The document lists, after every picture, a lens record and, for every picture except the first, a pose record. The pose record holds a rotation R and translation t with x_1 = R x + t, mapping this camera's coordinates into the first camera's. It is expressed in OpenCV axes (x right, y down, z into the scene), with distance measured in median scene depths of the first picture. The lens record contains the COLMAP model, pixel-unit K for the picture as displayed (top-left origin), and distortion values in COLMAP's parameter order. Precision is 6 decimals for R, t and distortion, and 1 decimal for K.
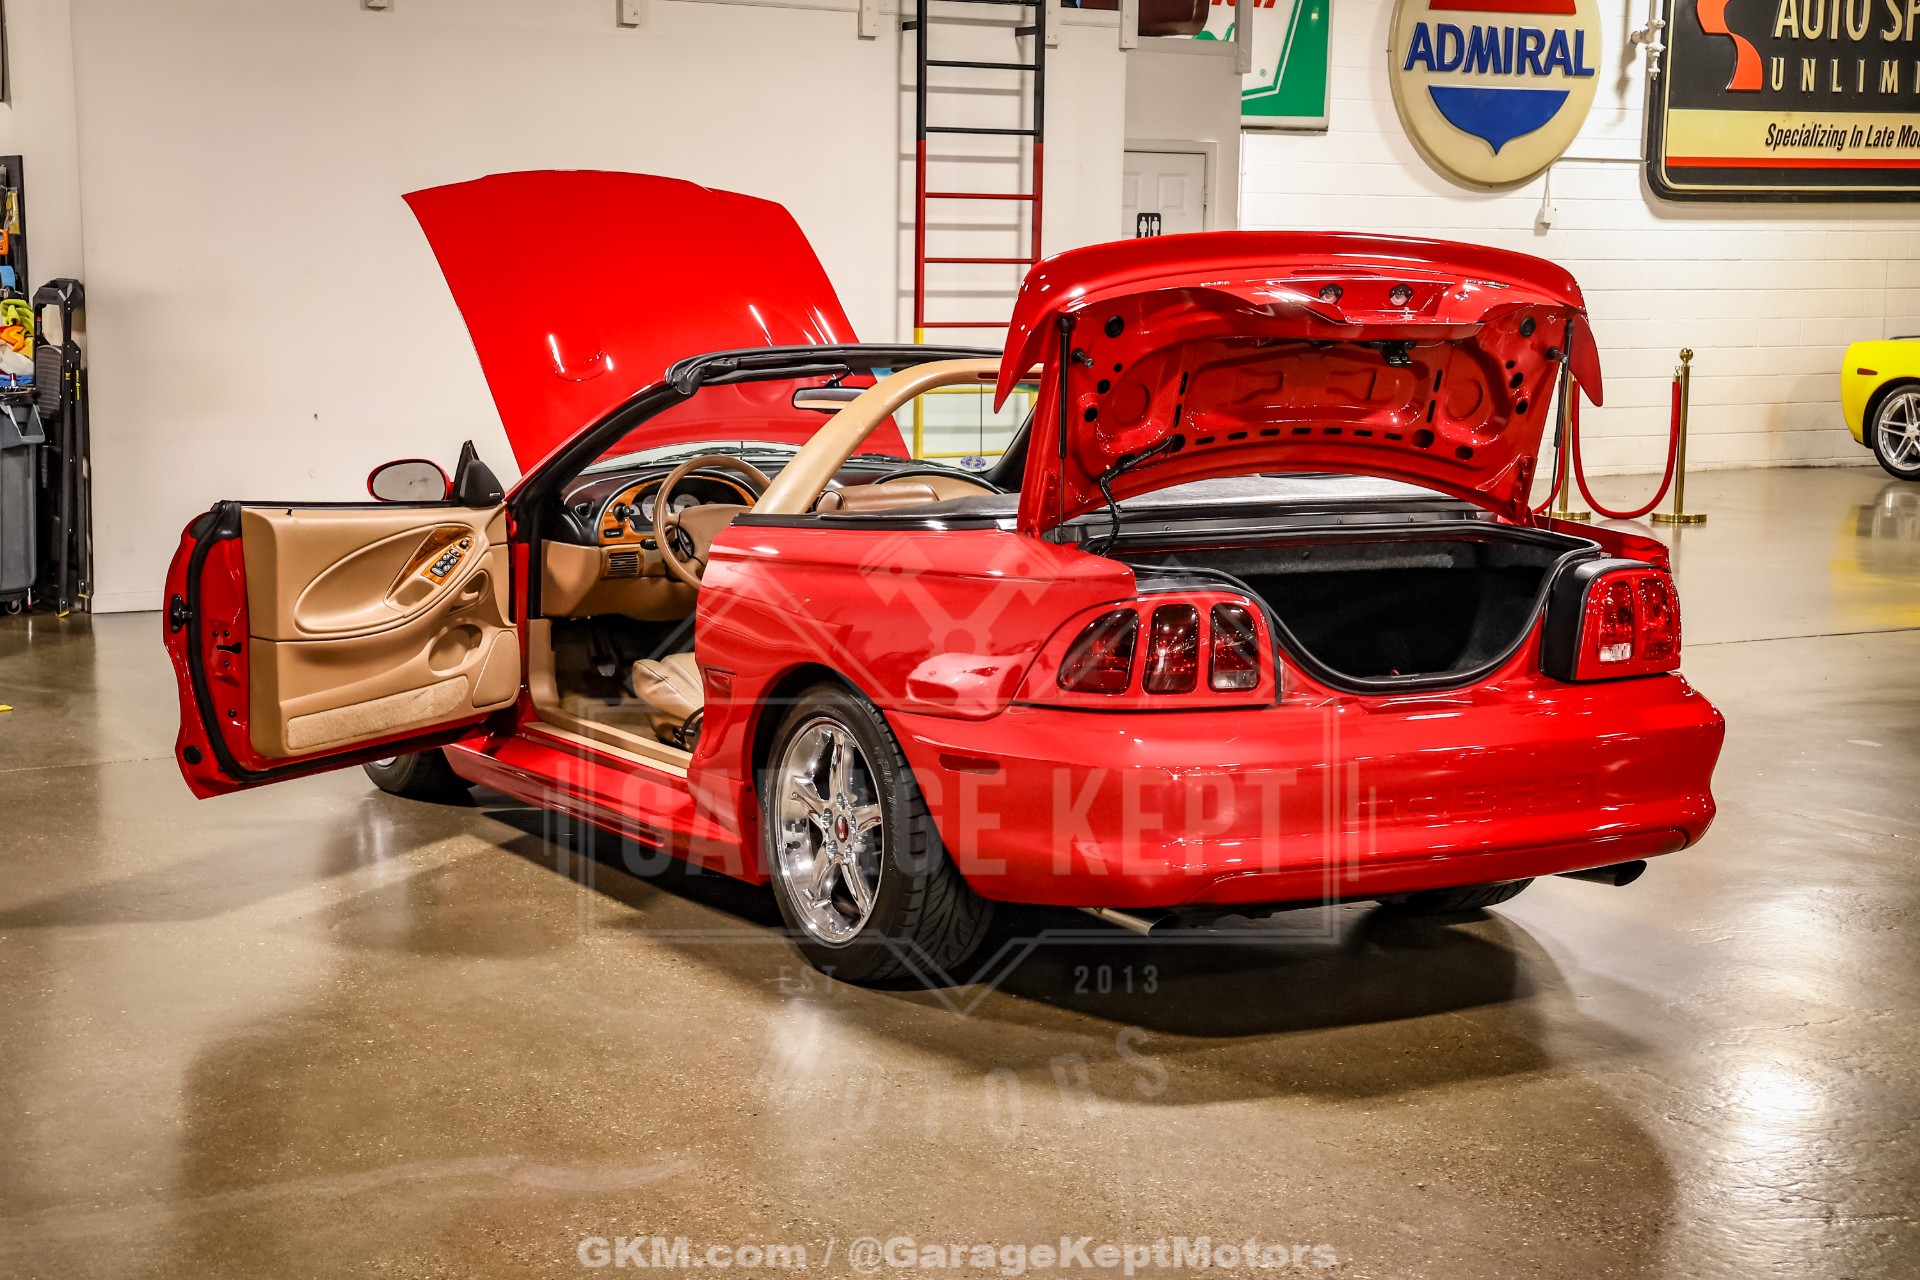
lens RADIAL K [[2972.6, 0, 967.6], [0, 2972.6, 649.4], [0, 0, 1]] dist [0.045952, 0.782821]
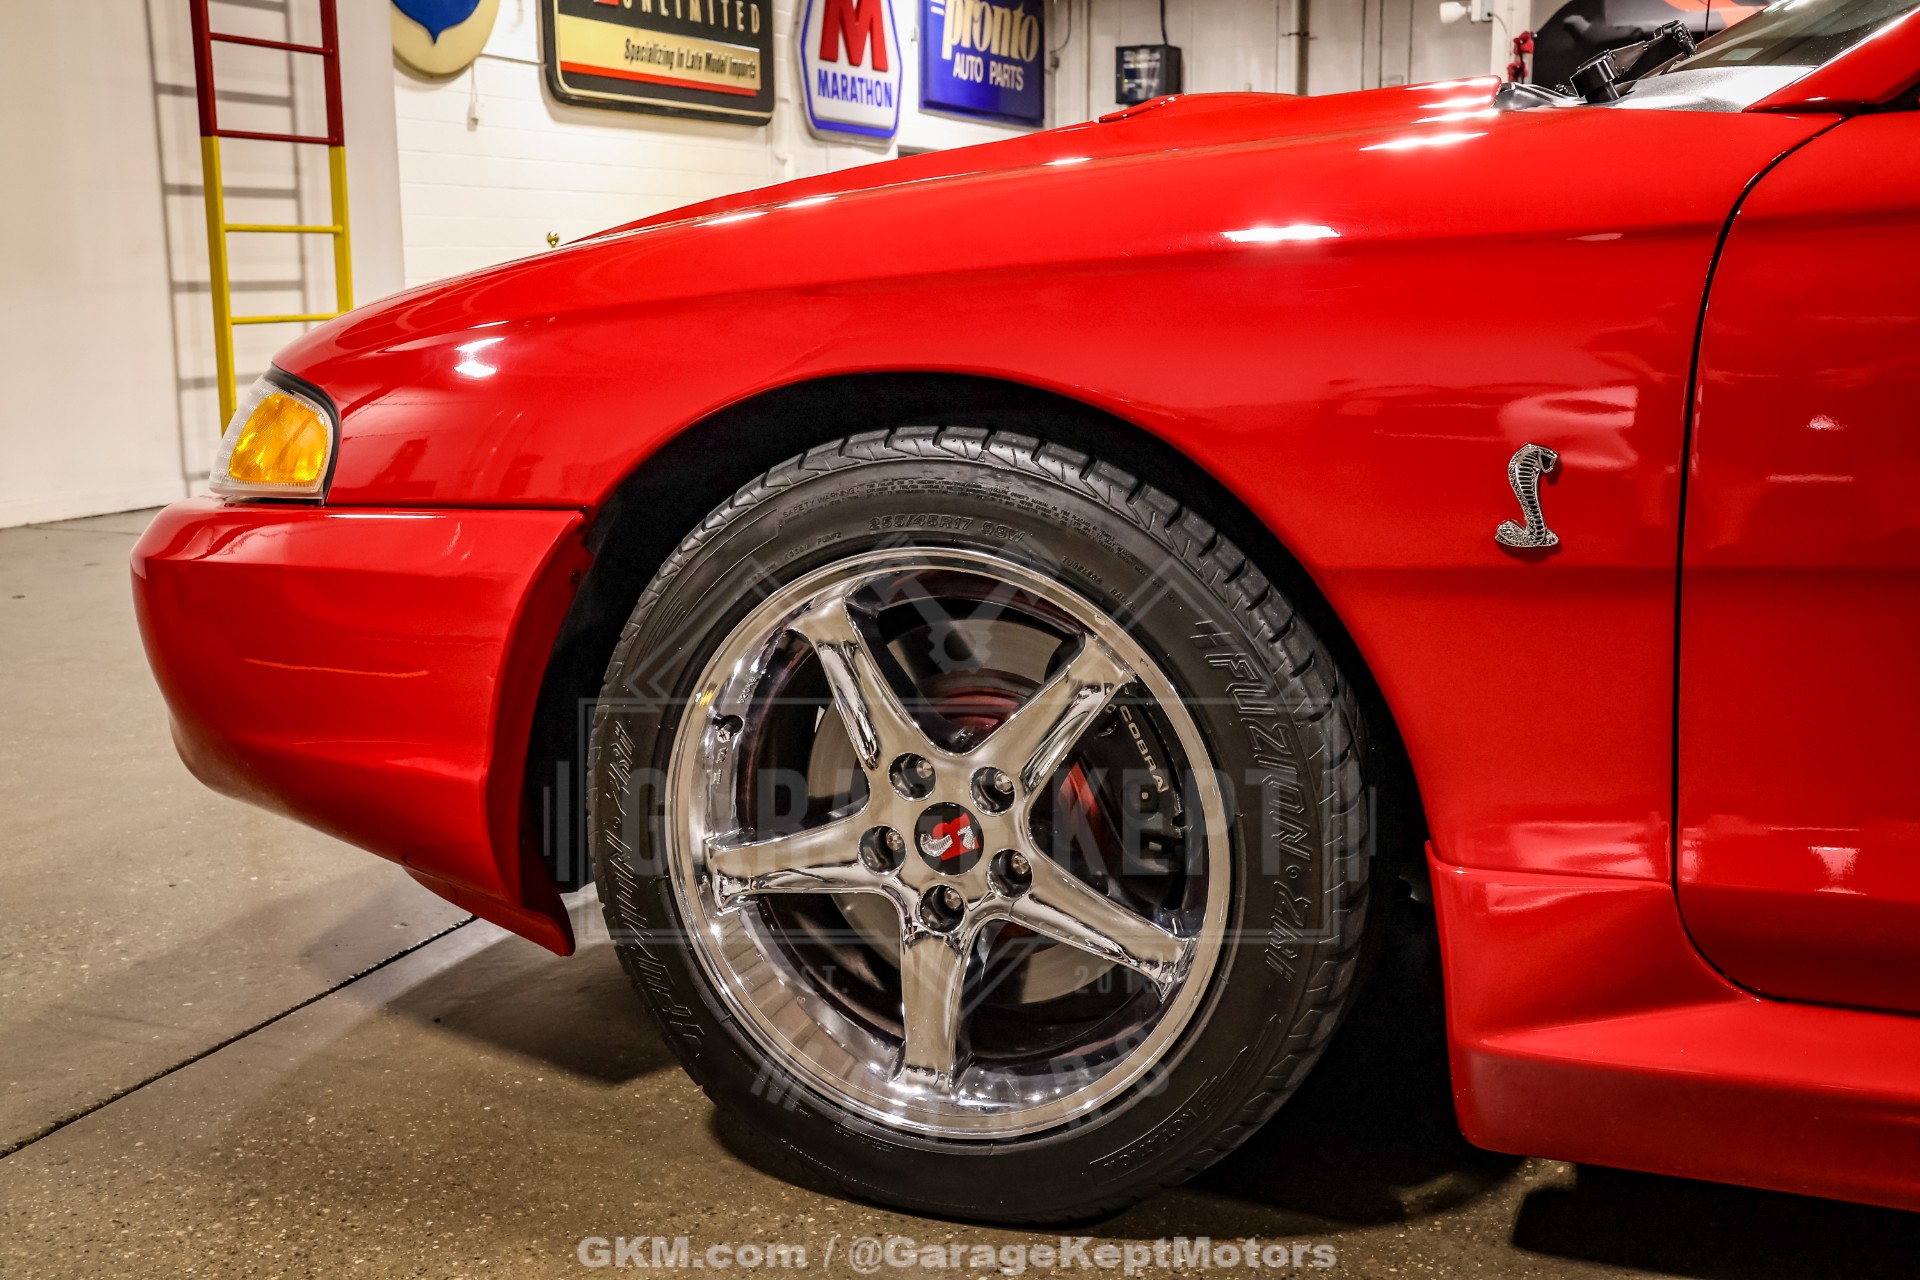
lens RADIAL K [[2152.2, 0, 991.0], [0, 2152.2, 638.6], [0, 0, 1]] dist [0.006550, 0.013651]
pose [[0.796764, -0.124796, 0.591264, -0.118957], [0.097964, 0.992175, 0.077402, -0.009125], [-0.596297, -0.003749, 0.802755, 0.324238]]
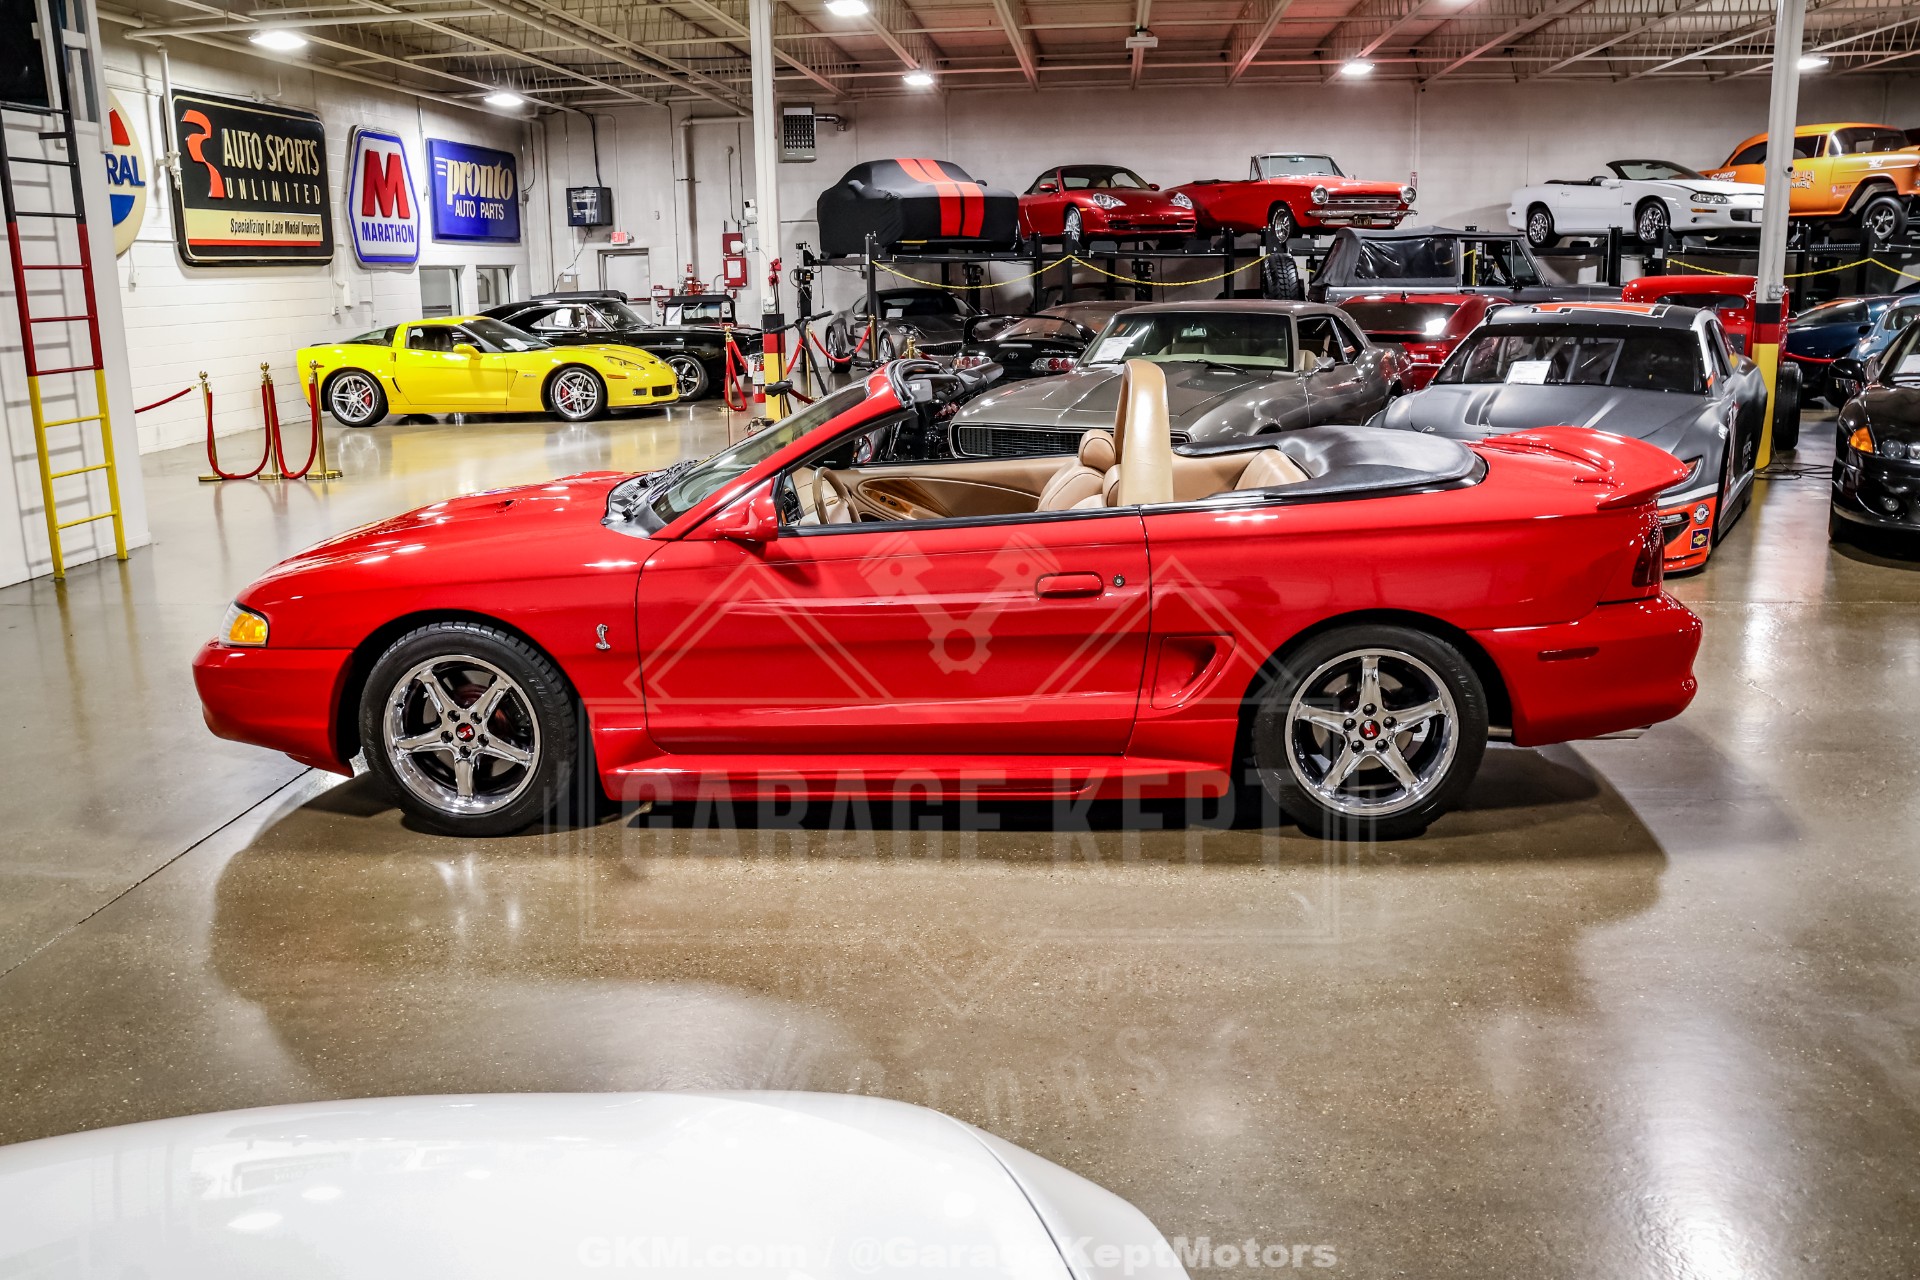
lens RADIAL K [[1581.8, 0, 962.2], [0, 1581.8, 636.0], [0, 0, 1]] dist [-0.168106, 0.145094]
pose [[0.592963, -0.205984, 0.778438, -0.195320], [0.134558, 0.978482, 0.156421, -0.032398], [-0.793907, 0.011993, 0.607920, 0.207617]]
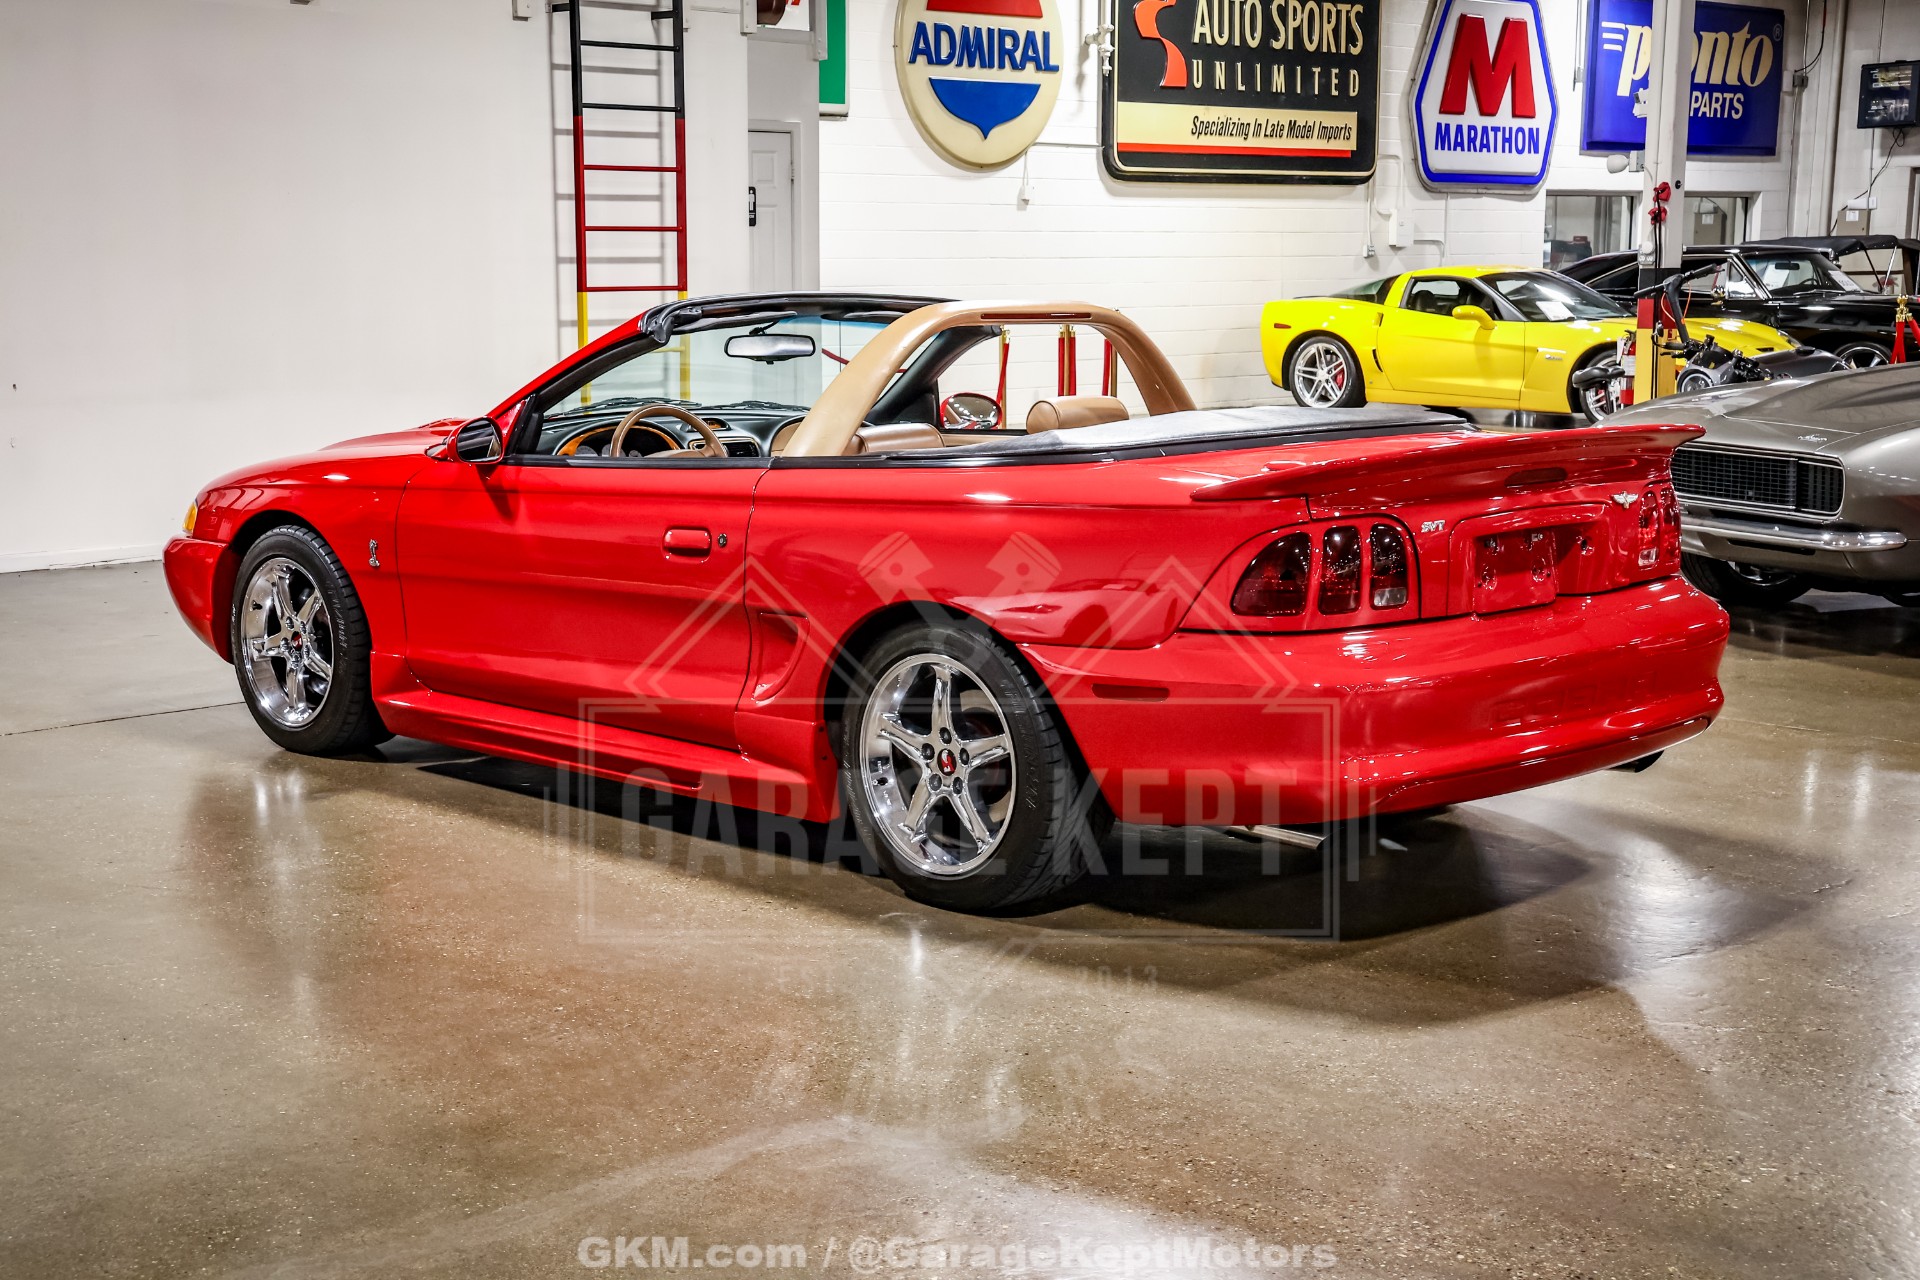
lens RADIAL K [[2576.0, 0, 964.7], [0, 2576.0, 638.9], [0, 0, 1]] dist [0.009692, 0.617053]
pose [[0.971352, -0.047355, 0.232879, -0.068900], [0.042329, 0.998751, 0.026535, -0.001413], [-0.233844, -0.015918, 0.972144, 0.041134]]
